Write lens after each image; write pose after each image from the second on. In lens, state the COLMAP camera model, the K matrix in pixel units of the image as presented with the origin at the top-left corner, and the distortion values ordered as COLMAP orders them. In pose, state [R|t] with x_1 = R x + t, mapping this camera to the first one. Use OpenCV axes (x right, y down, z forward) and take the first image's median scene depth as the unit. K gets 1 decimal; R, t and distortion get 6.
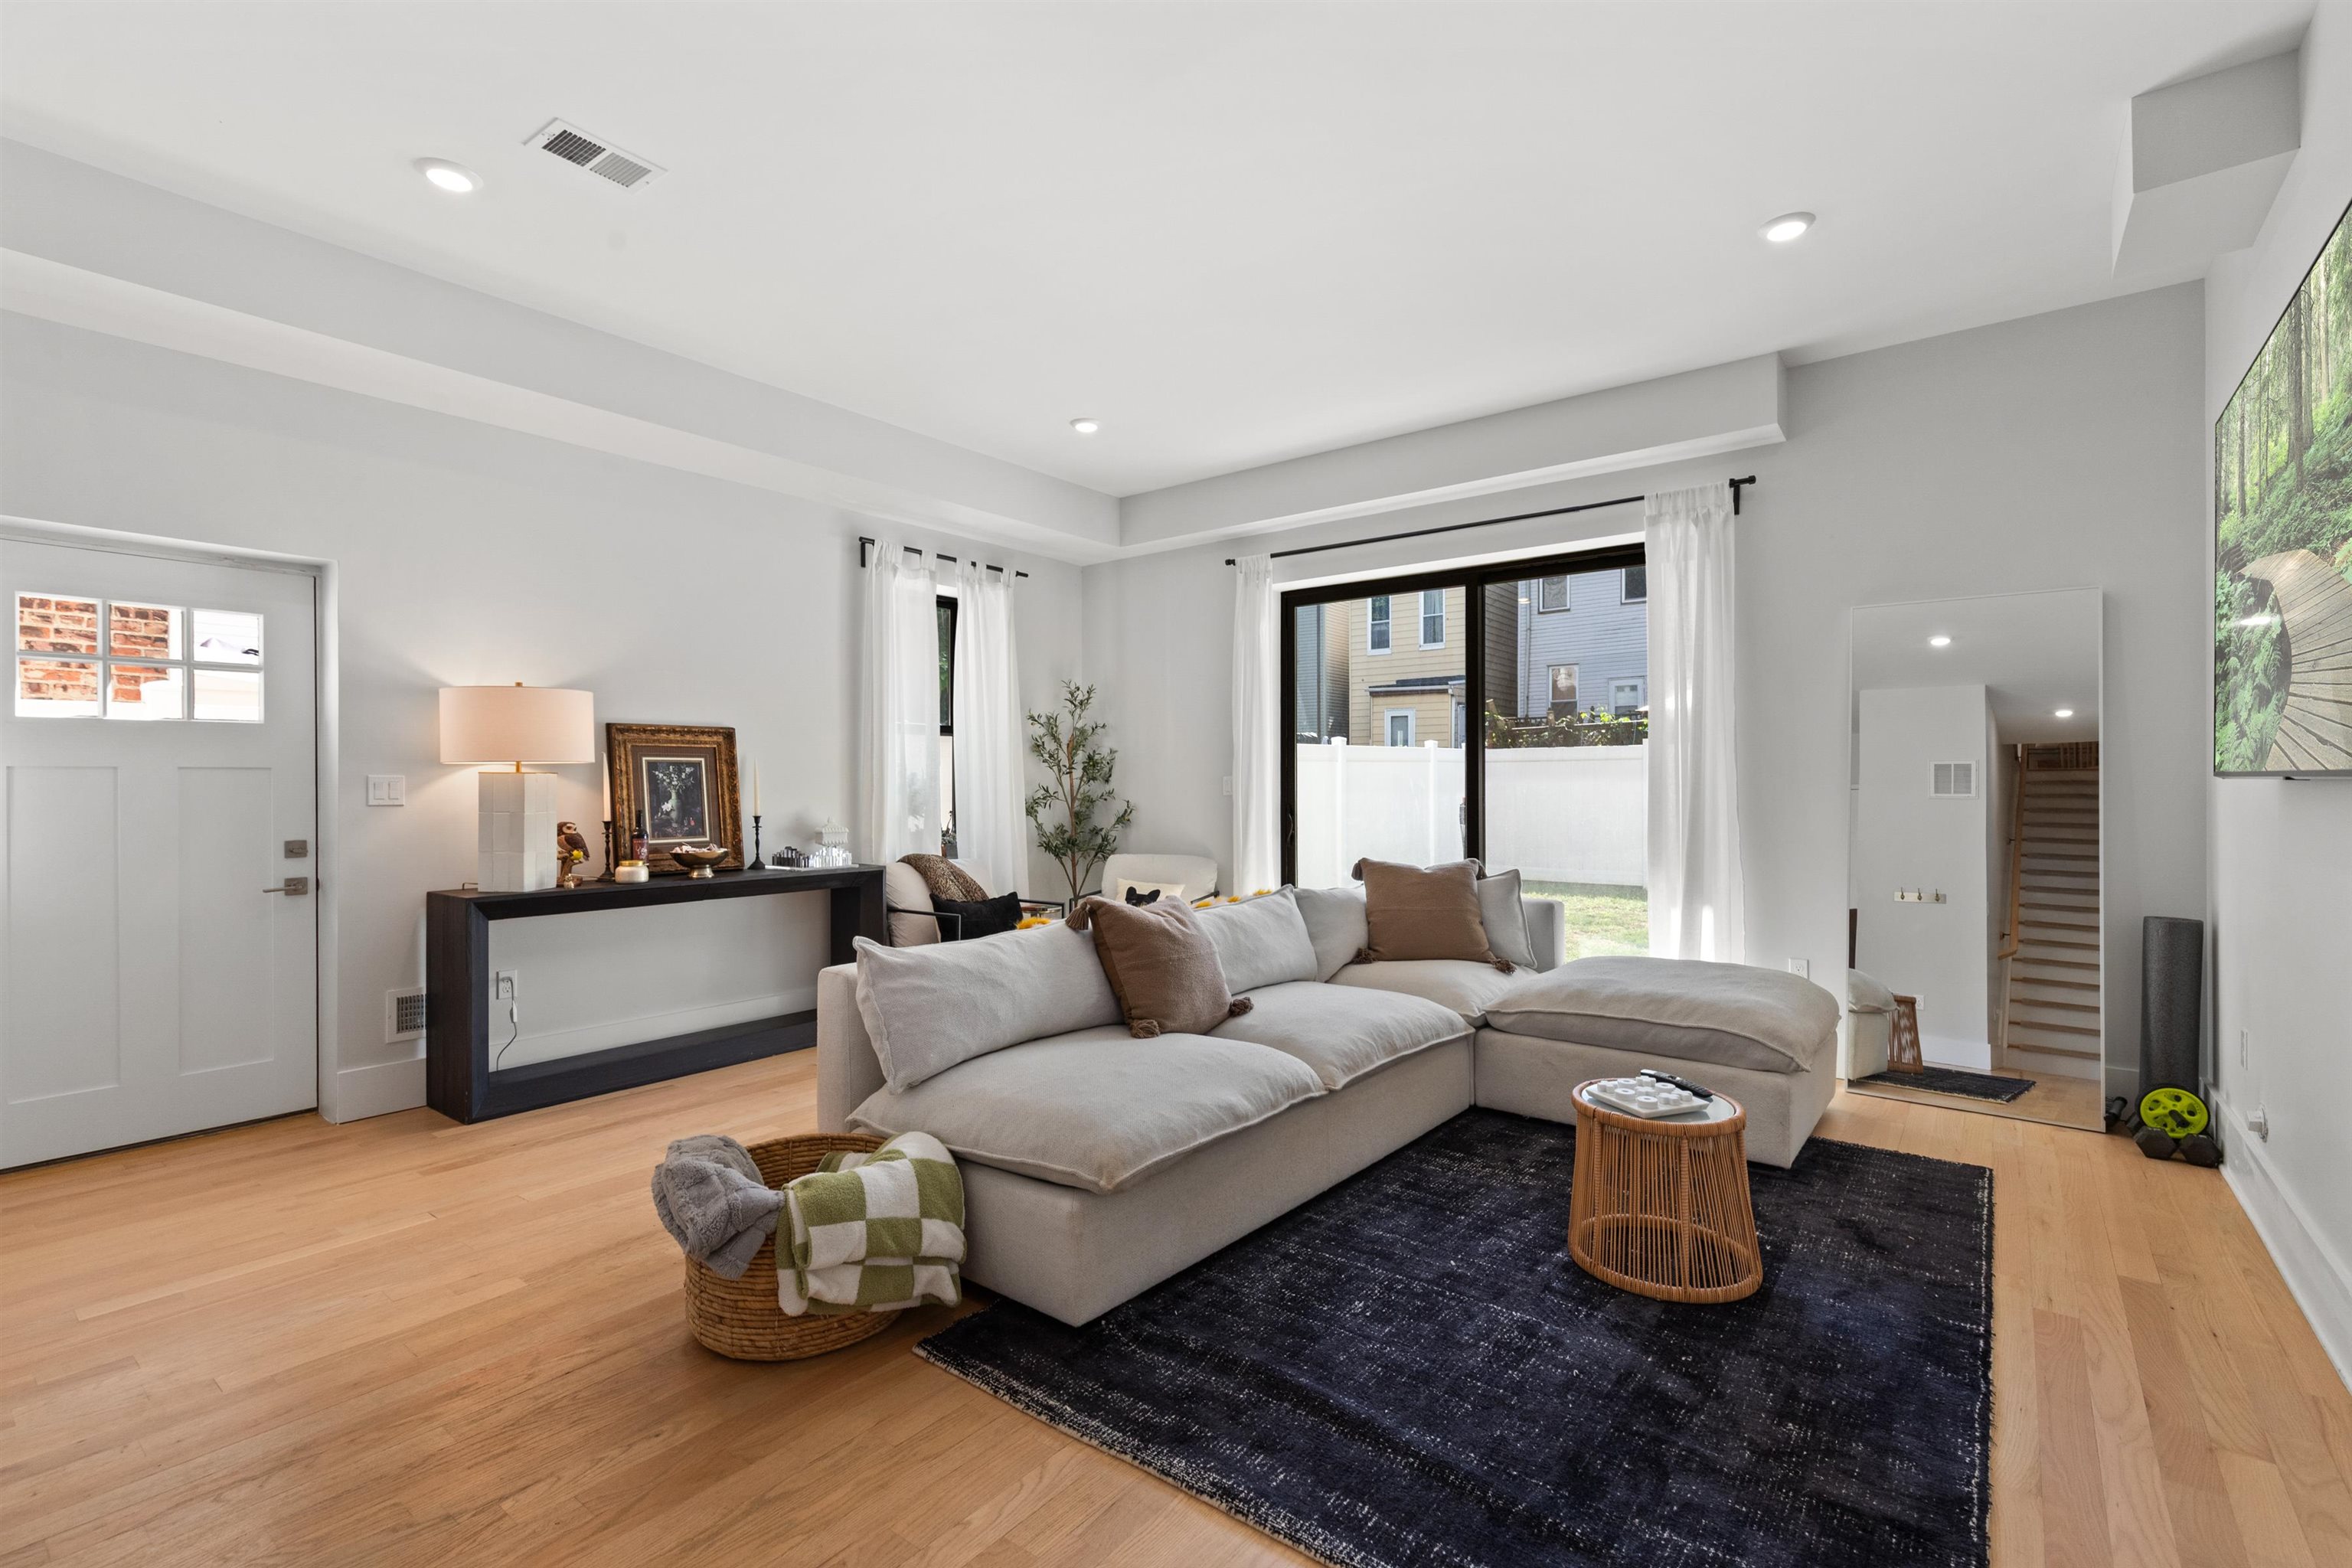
lens RADIAL K [[1061.0, 0, 1176.7], [0, 1061.0, 783.3], [0, 0, 1]] dist [0.010951, 0.000185]
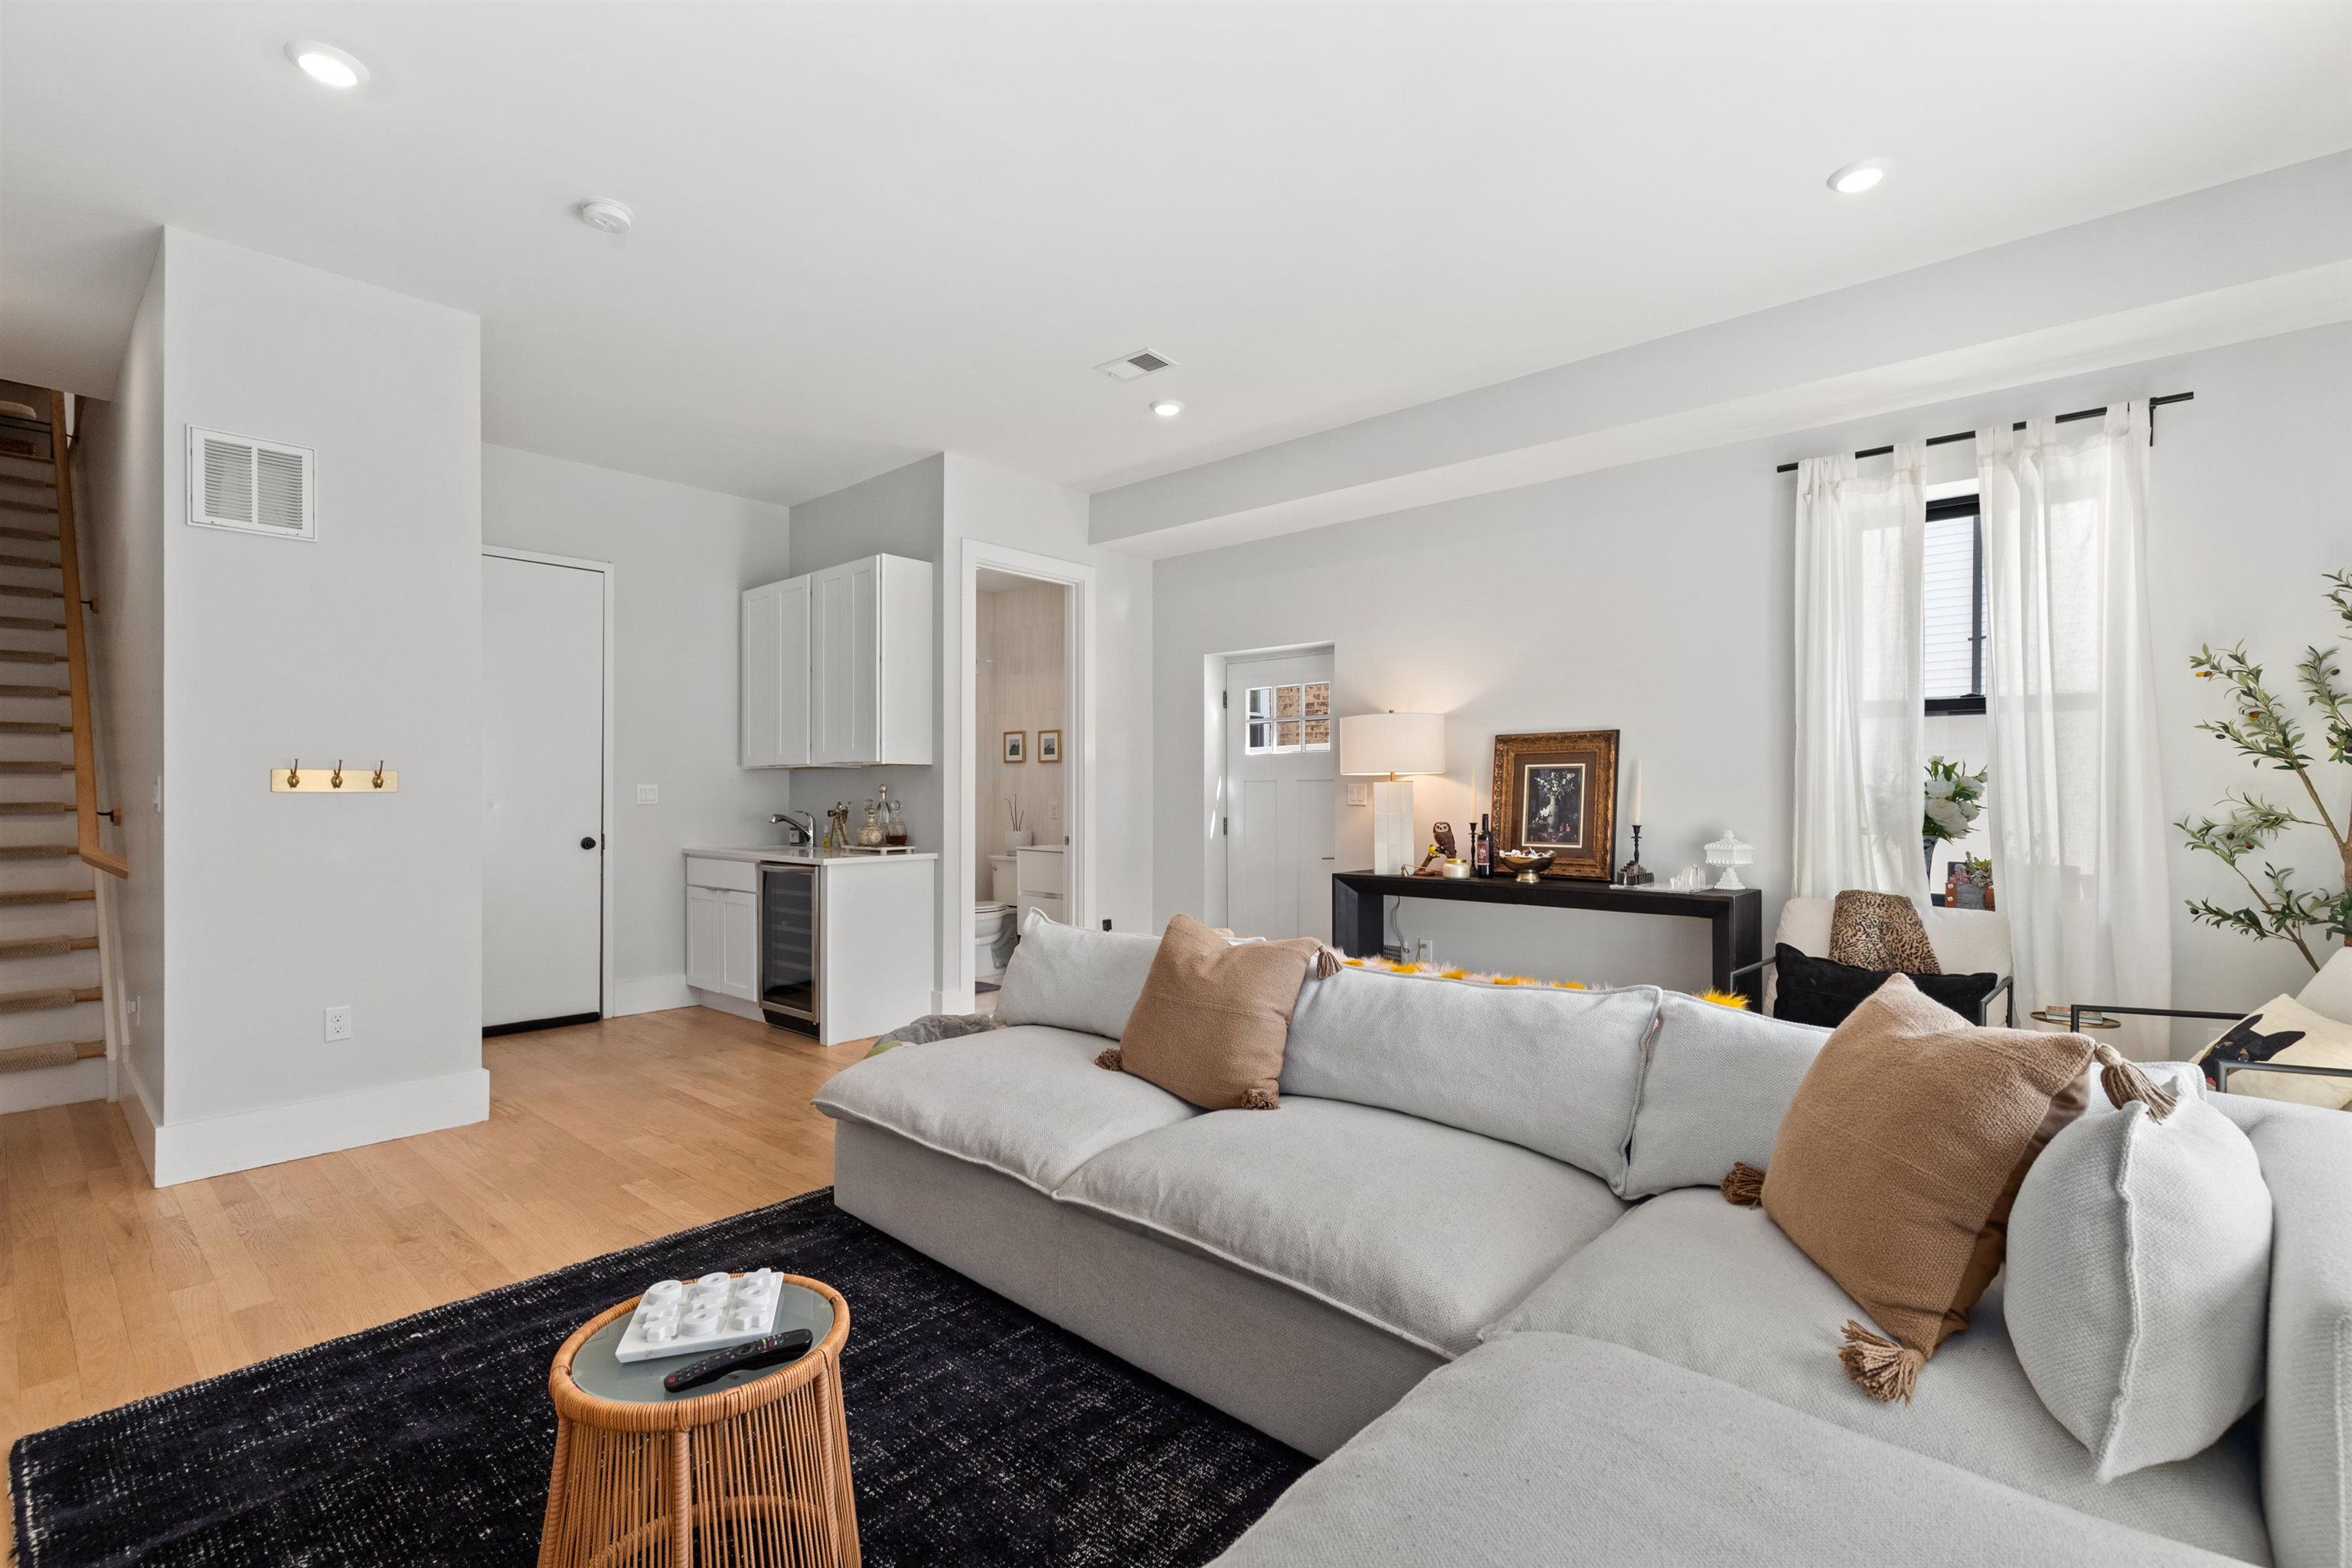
lens RADIAL K [[1061.0, 0, 1192.8], [0, 1061.0, 786.3], [0, 0, 1]] dist [0.010951, 0.000185]
pose [[-0.060710, -0.001204, -0.998155, 0.582797], [0.001115, 0.999999, -0.001274, -0.001997], [0.998155, -0.001190, -0.060708, 0.742802]]
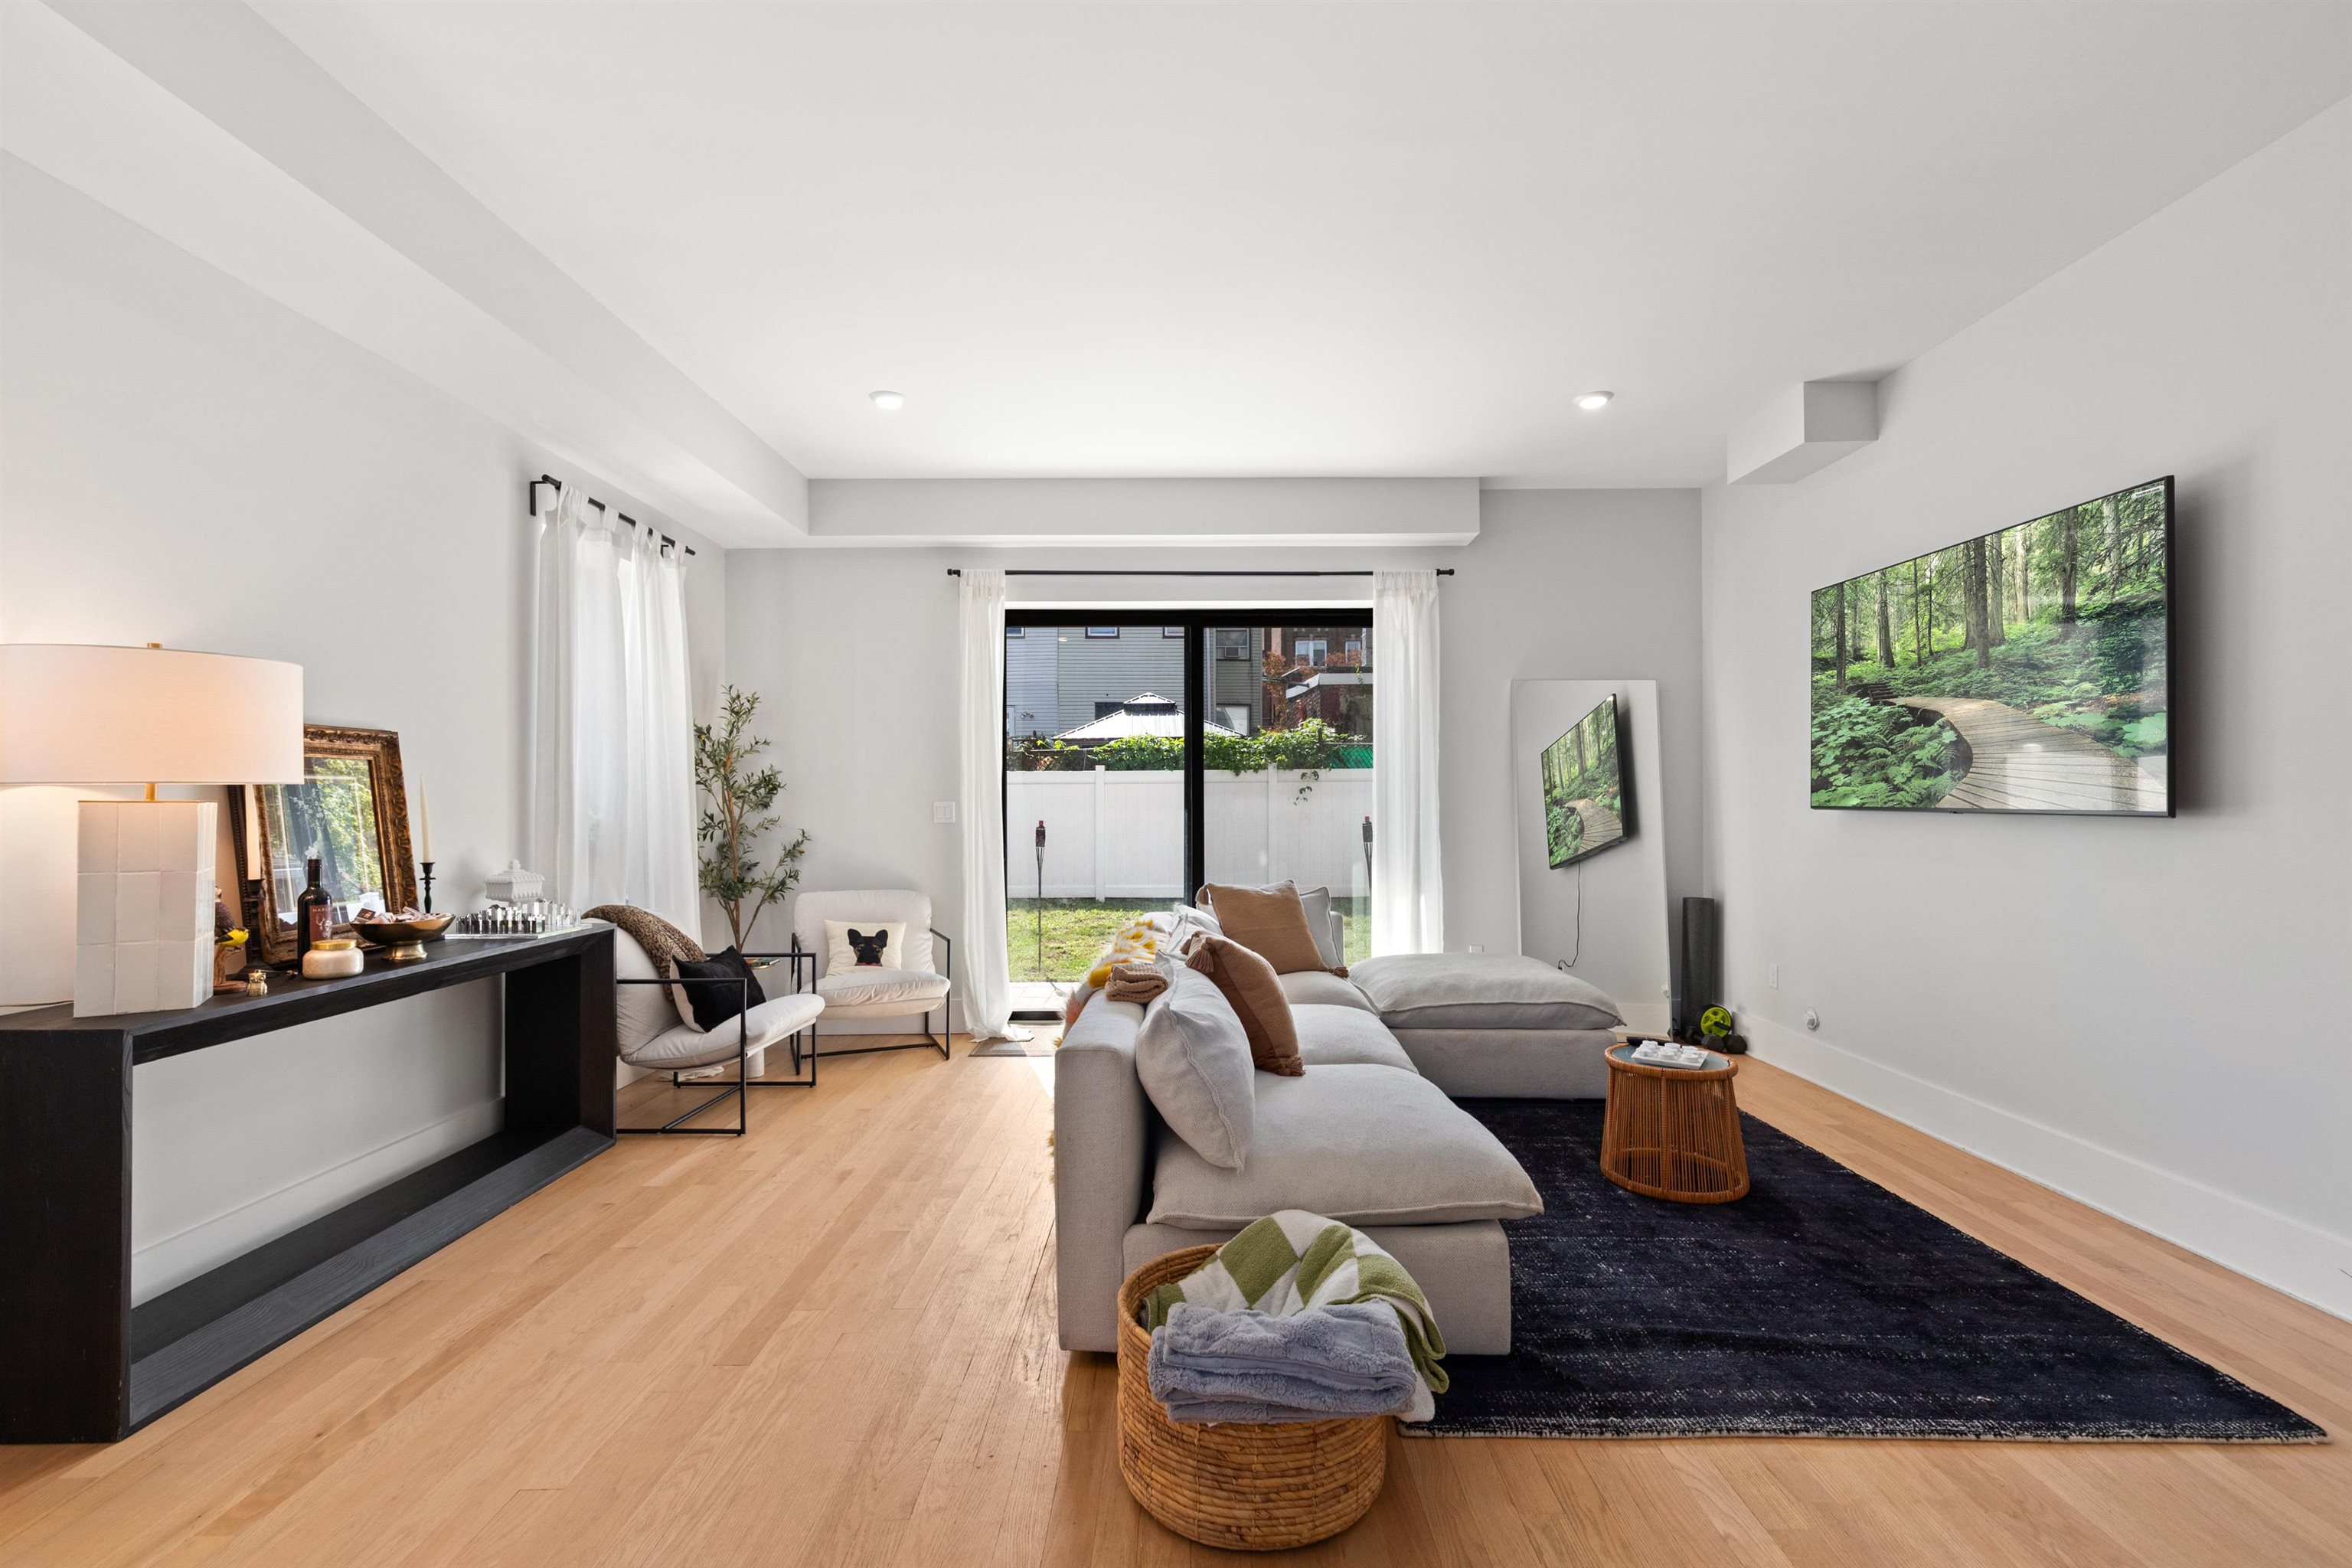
lens RADIAL K [[1061.0, 0, 1175.4], [0, 1061.0, 795.7], [0, 0, 1]] dist [0.010951, 0.000185]
pose [[0.795206, 0.003887, 0.606327, -0.470526], [-0.000355, 0.999982, -0.005945, -0.009089], [-0.606339, 0.004512, 0.795193, 0.183393]]
